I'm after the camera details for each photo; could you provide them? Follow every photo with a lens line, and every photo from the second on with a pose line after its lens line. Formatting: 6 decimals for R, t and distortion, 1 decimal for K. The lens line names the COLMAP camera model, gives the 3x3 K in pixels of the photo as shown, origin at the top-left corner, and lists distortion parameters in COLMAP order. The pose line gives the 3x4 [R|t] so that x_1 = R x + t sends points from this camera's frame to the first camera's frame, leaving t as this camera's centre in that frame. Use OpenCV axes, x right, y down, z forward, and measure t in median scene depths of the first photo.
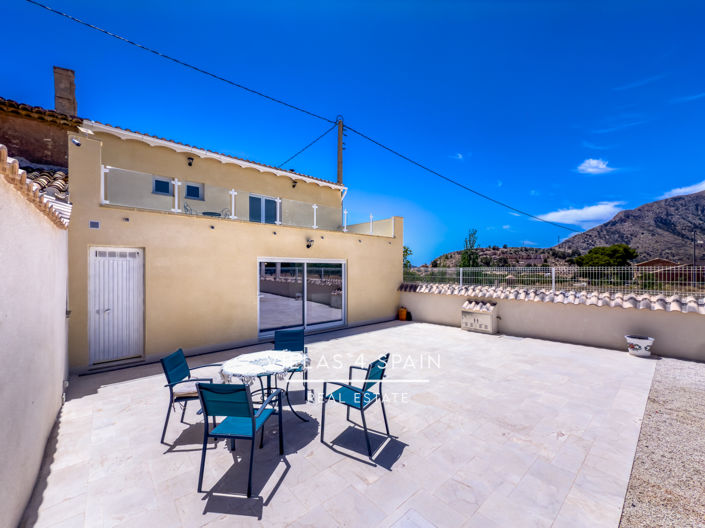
lens RADIAL K [[285.5, 0, 365.7], [0, 285.5, 268.3], [0, 0, 1]] dist [-0.002678, -0.000262]
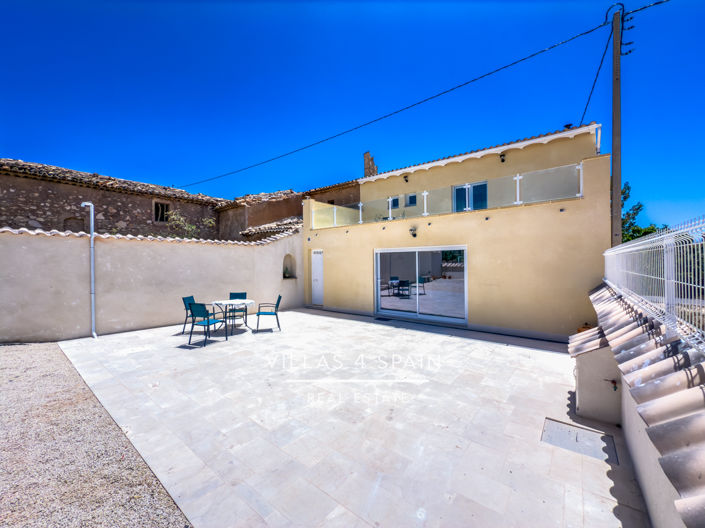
lens RADIAL K [[285.5, 0, 352.3], [0, 285.5, 261.5], [0, 0, 1]] dist [-0.002678, -0.000262]
pose [[0.153843, -0.007037, -0.988070, 0.742161], [0.013623, 0.999895, -0.005000, 0.017614], [0.988001, -0.012692, 0.153923, 0.600787]]
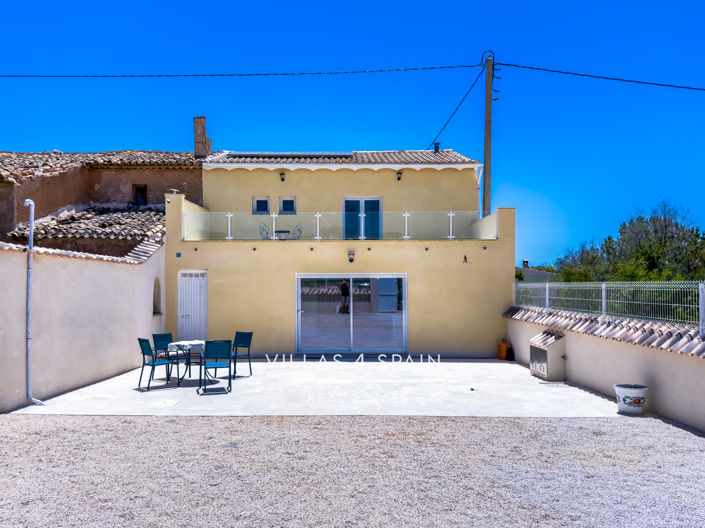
lens RADIAL K [[559.4, 0, 349.9], [0, 559.4, 267.6], [0, 0, 1]] dist [0.103059, -0.005183]
pose [[0.740700, -0.024638, -0.671384, 0.958039], [0.006152, 0.999534, -0.029893, 0.000224], [0.671808, 0.018011, 0.740506, -0.313301]]
